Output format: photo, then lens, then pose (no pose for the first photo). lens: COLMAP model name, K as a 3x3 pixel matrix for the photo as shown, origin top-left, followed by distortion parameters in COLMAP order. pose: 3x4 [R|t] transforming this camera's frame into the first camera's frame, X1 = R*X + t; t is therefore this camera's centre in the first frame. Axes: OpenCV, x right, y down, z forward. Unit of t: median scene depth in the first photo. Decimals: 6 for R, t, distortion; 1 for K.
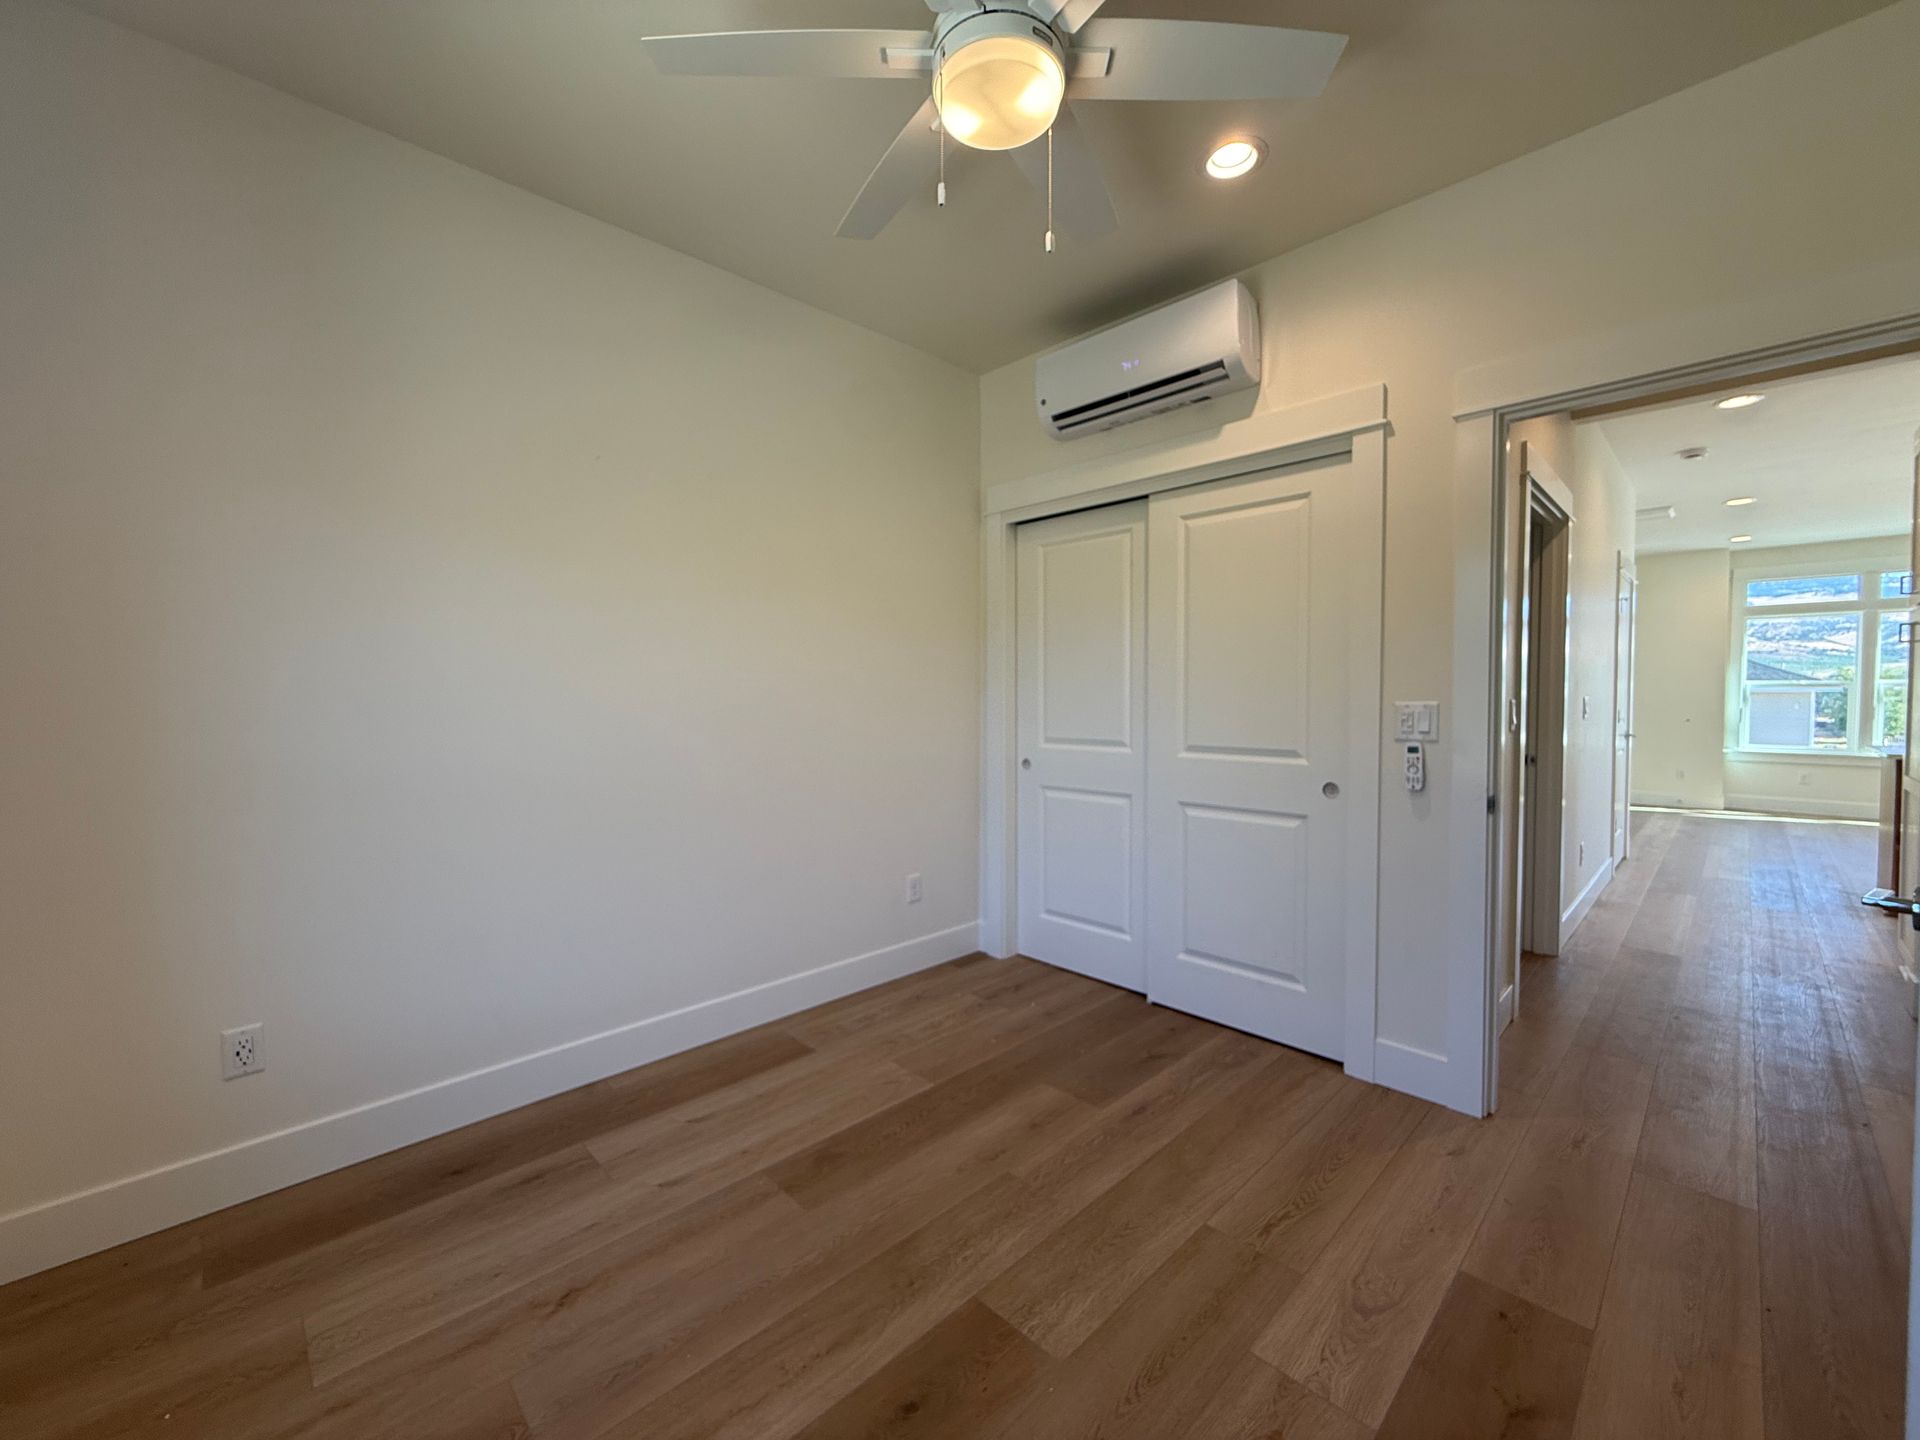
lens RADIAL K [[764.7, 0, 964.8], [0, 764.7, 716.6], [0, 0, 1]] dist [0.000926, -0.000190]
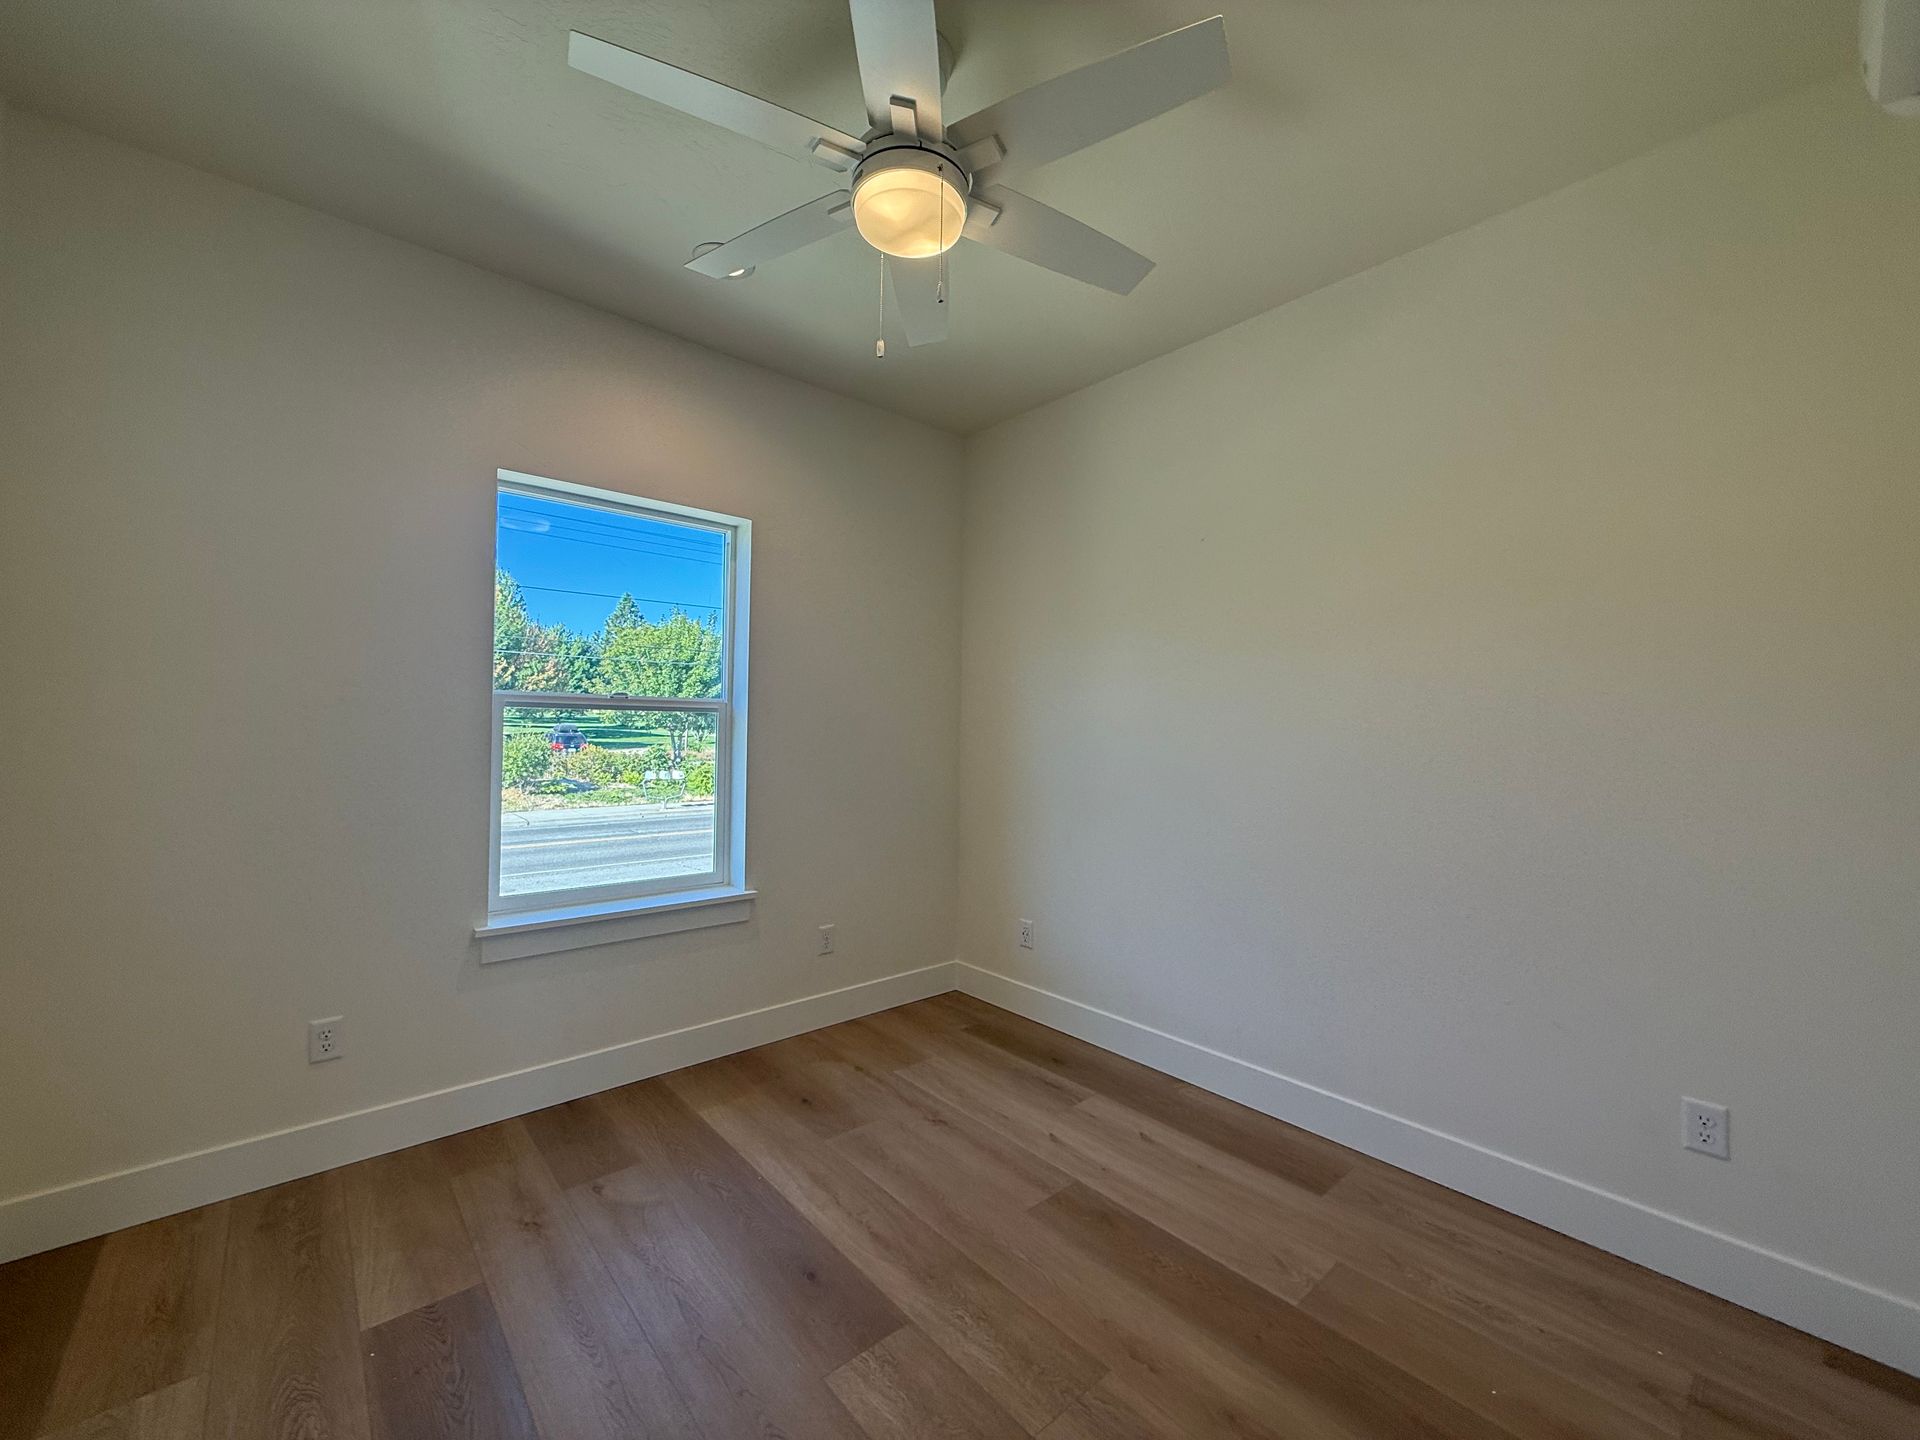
lens RADIAL K [[764.7, 0, 944.2], [0, 764.7, 721.3], [0, 0, 1]] dist [0.000926, -0.000190]
pose [[-0.060368, -0.005827, -0.998159, 0.972238], [-0.049646, 0.998763, -0.002828, -0.053544], [0.996941, 0.049383, -0.060583, 0.982493]]
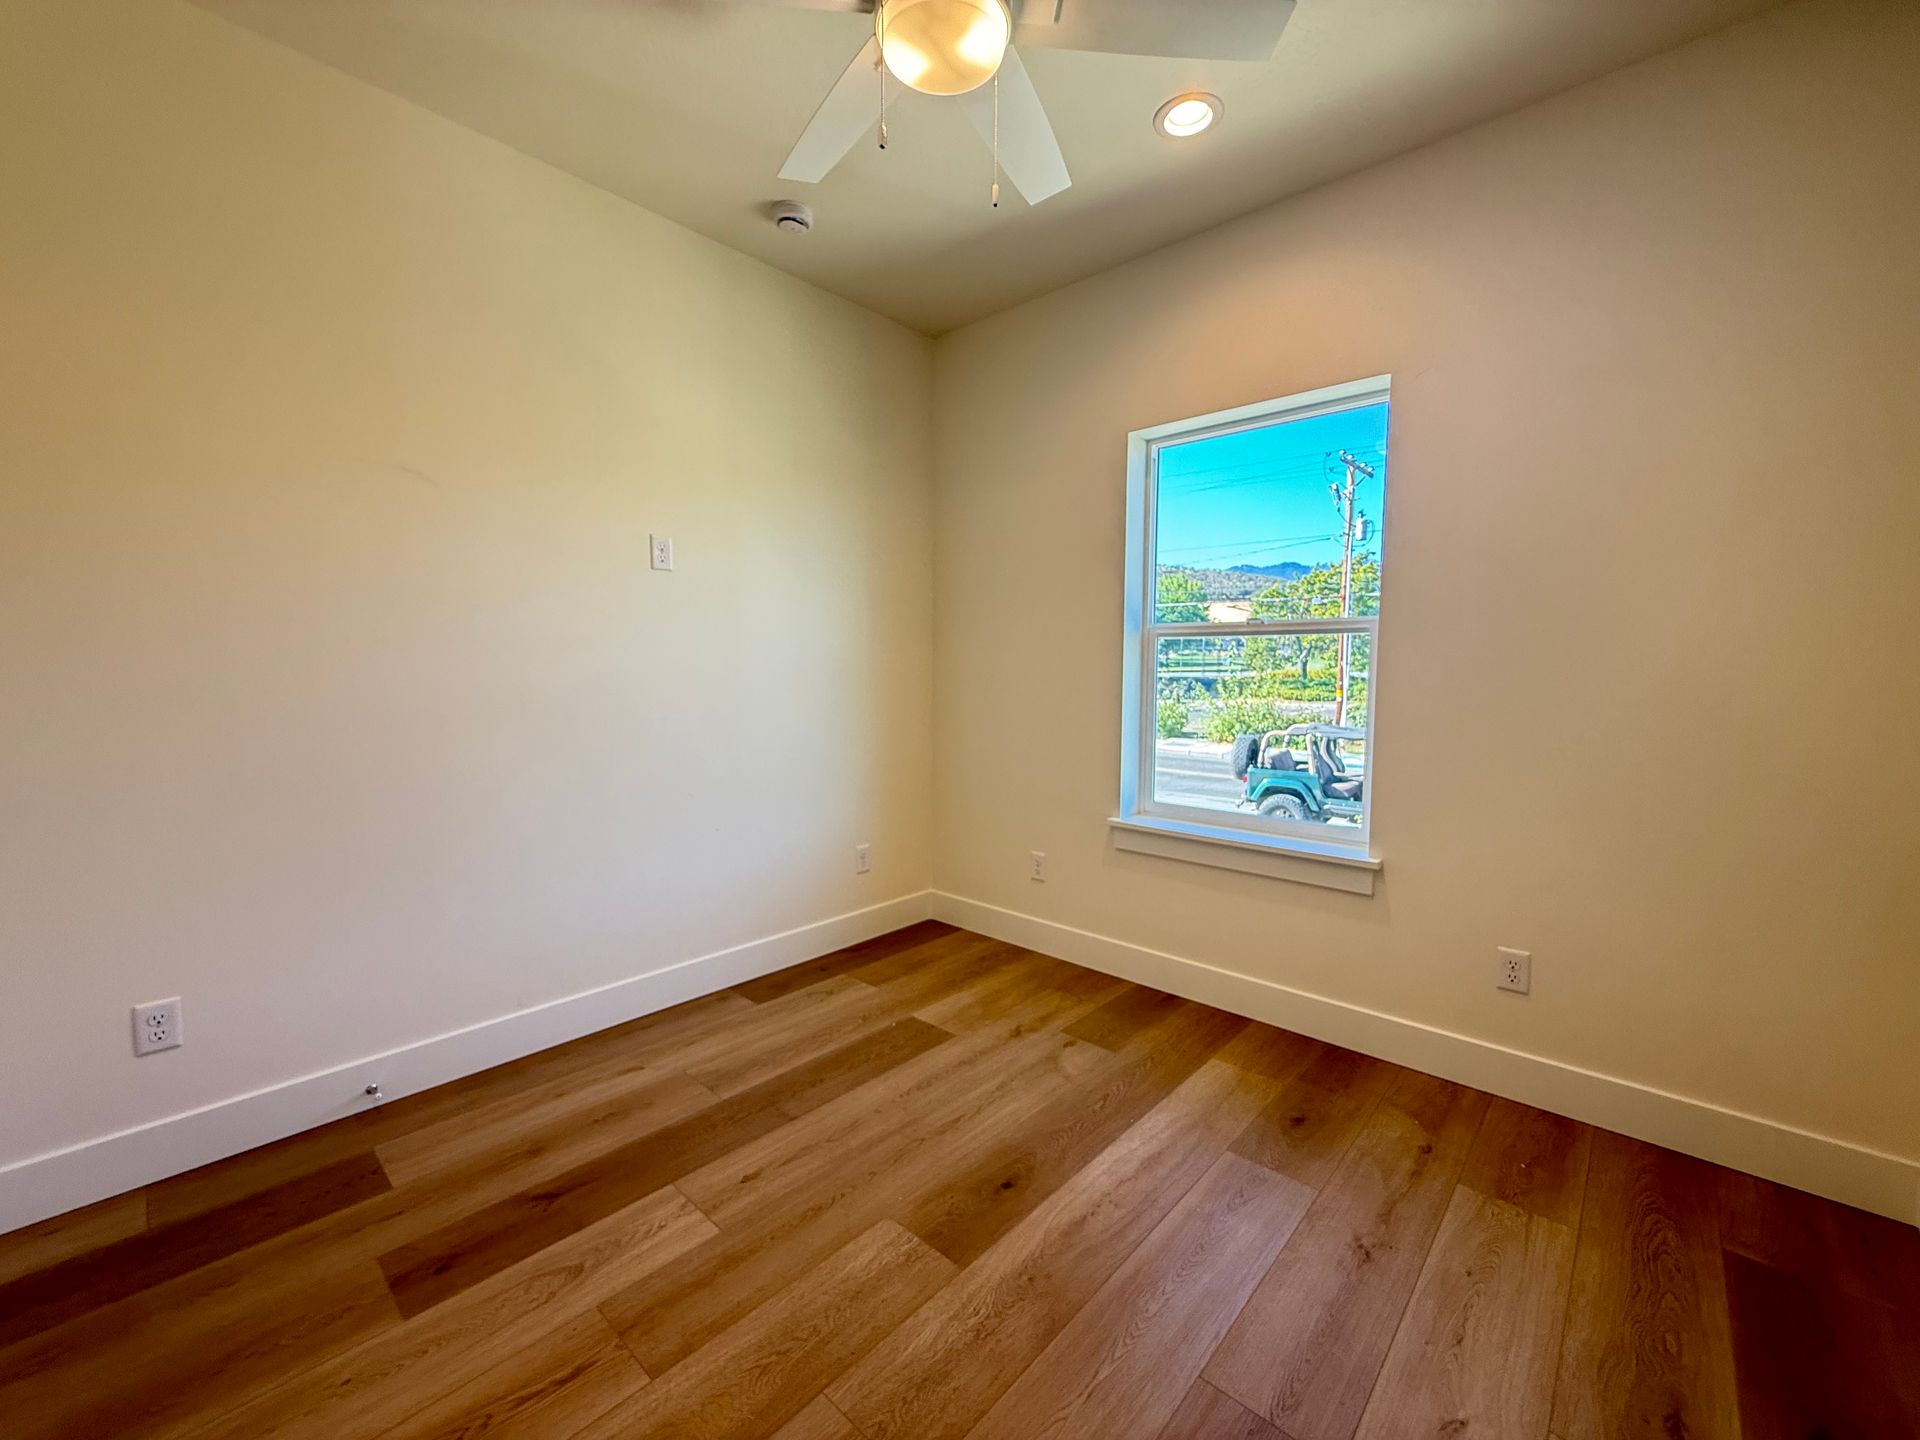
lens RADIAL K [[764.7, 0, 974.7], [0, 764.7, 716.7], [0, 0, 1]] dist [0.000926, -0.000190]
pose [[-0.997657, 0.001345, -0.068401, 0.059650], [-0.005476, 0.995029, 0.099432, -0.042021], [0.068195, 0.099573, -0.992691, 1.753488]]
